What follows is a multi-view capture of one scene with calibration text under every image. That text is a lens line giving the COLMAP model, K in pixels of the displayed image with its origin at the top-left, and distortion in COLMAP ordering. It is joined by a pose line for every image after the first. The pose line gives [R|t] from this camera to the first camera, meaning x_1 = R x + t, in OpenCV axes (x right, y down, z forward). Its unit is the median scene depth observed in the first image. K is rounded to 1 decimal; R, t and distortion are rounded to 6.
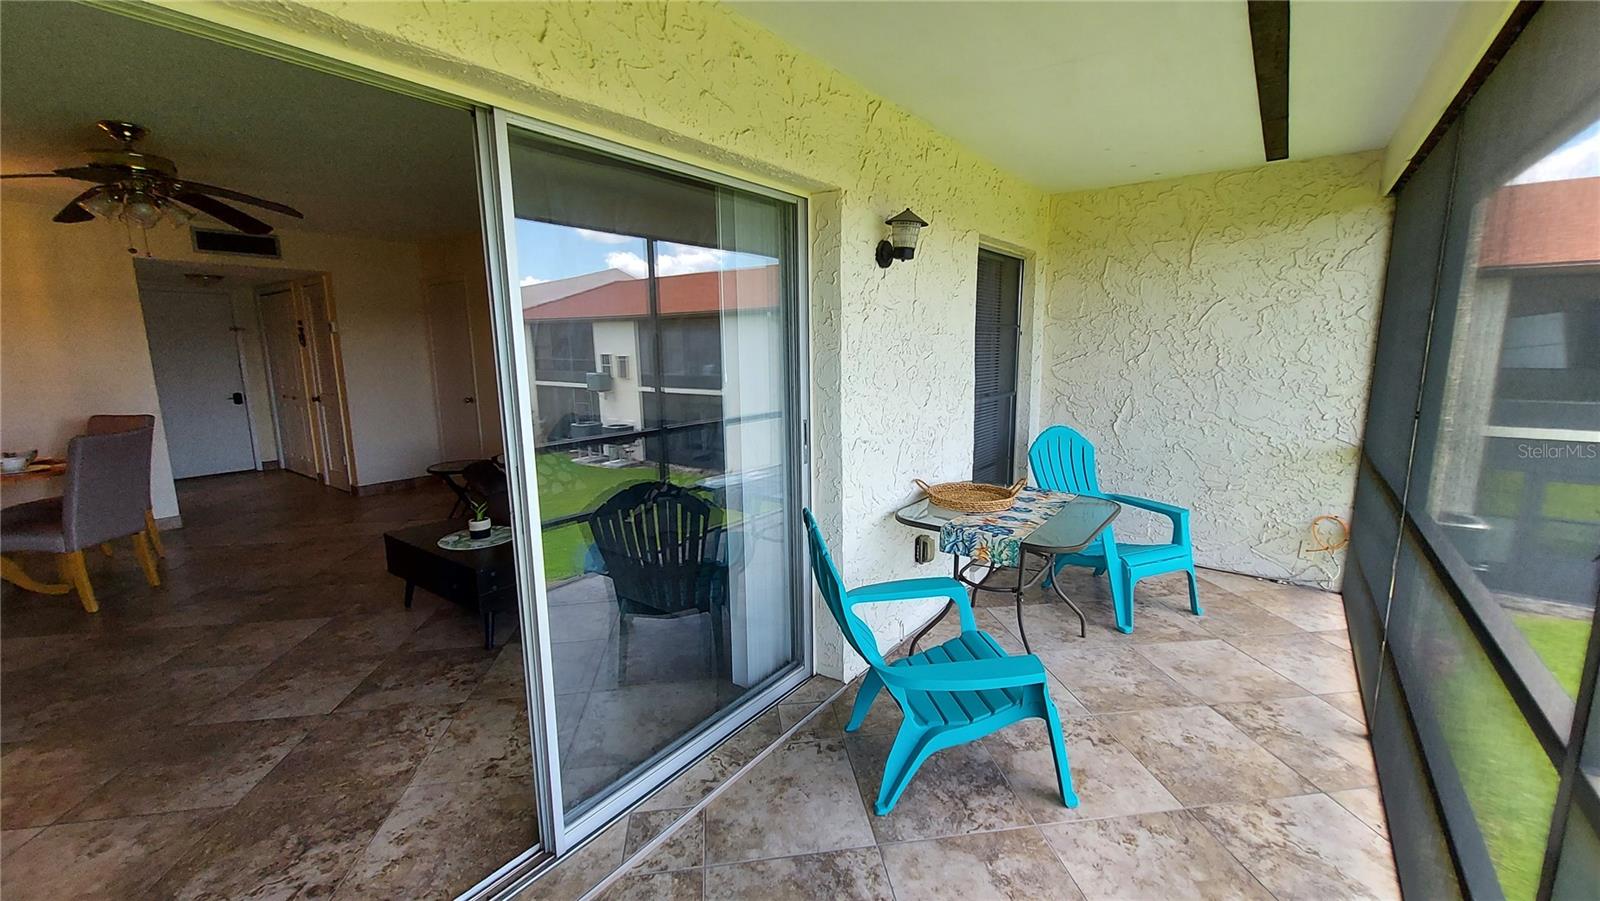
lens RADIAL K [[631.2, 0, 805.3], [0, 631.2, 454.1], [0, 0, 1]] dist [0.001585, -0.000555]
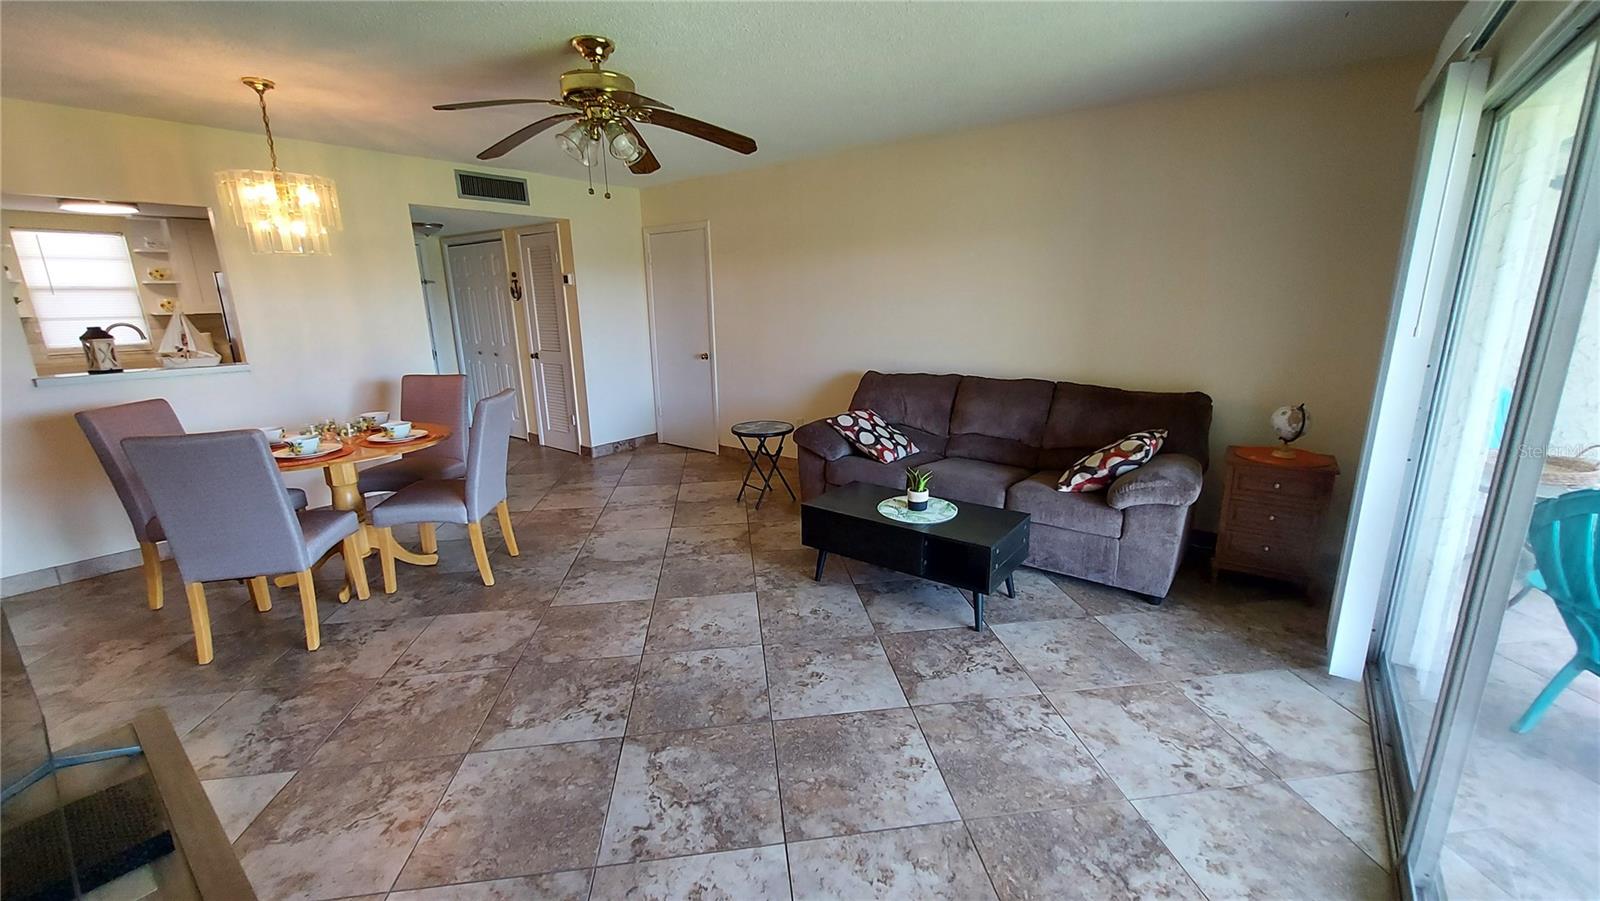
lens RADIAL K [[631.2, 0, 802.0], [0, 631.2, 453.9], [0, 0, 1]] dist [0.001585, -0.000555]
pose [[0.999772, -0.000012, -0.021364, -0.348822], [0.001566, 0.997353, 0.072699, -0.007766], [0.021307, -0.072716, 0.997125, 0.045066]]
